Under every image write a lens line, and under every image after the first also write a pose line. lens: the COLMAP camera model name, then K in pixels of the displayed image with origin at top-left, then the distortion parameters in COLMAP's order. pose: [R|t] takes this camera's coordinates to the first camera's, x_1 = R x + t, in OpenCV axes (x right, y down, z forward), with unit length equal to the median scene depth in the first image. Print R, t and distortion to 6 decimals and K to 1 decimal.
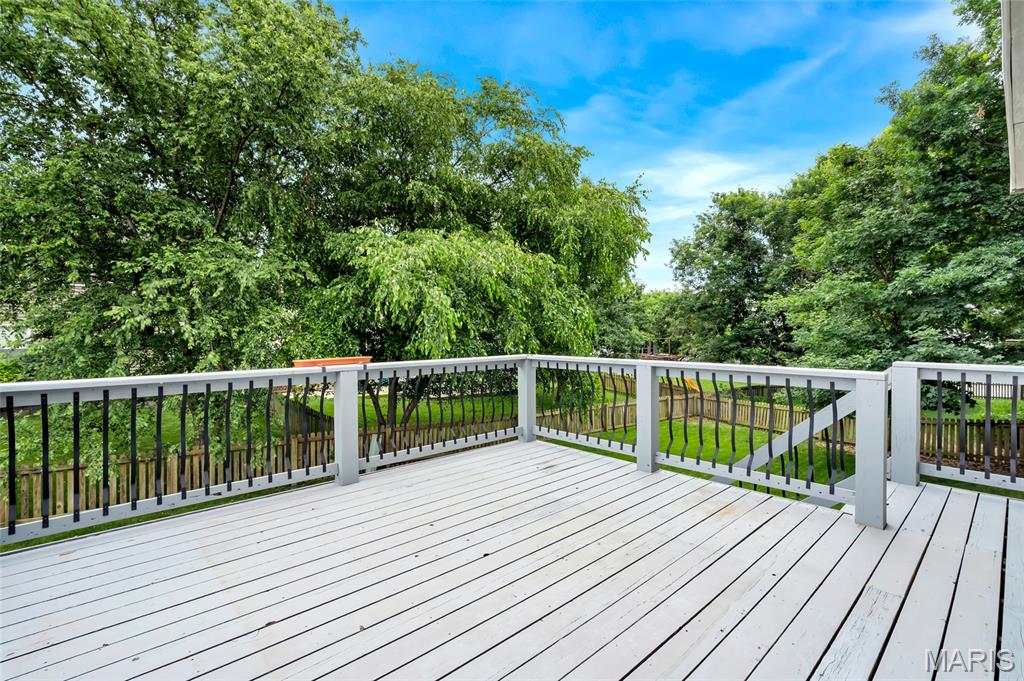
lens RADIAL K [[472.8, 0, 509.3], [0, 472.8, 342.3], [0, 0, 1]] dist [-0.002475, 0.000633]
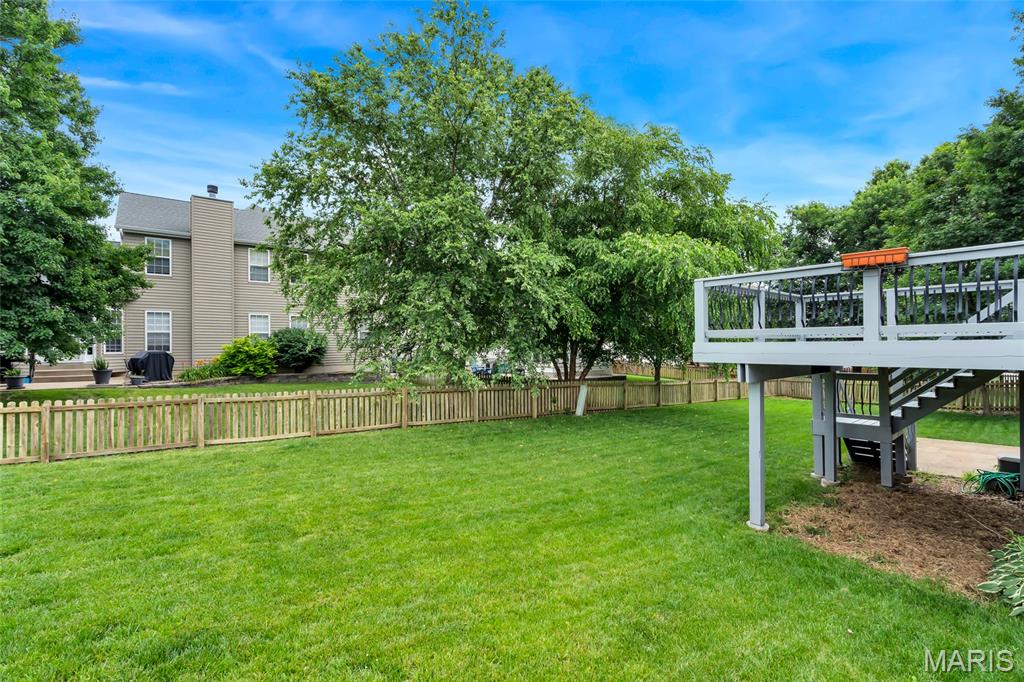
lens RADIAL K [[472.8, 0, 509.3], [0, 472.8, 342.8], [0, 0, 1]] dist [-0.002475, 0.000633]
pose [[0.999081, -0.003692, -0.042702, -0.426486], [0.002518, 0.999618, -0.027517, 0.106368], [0.042787, 0.027384, 0.998709, -0.371845]]
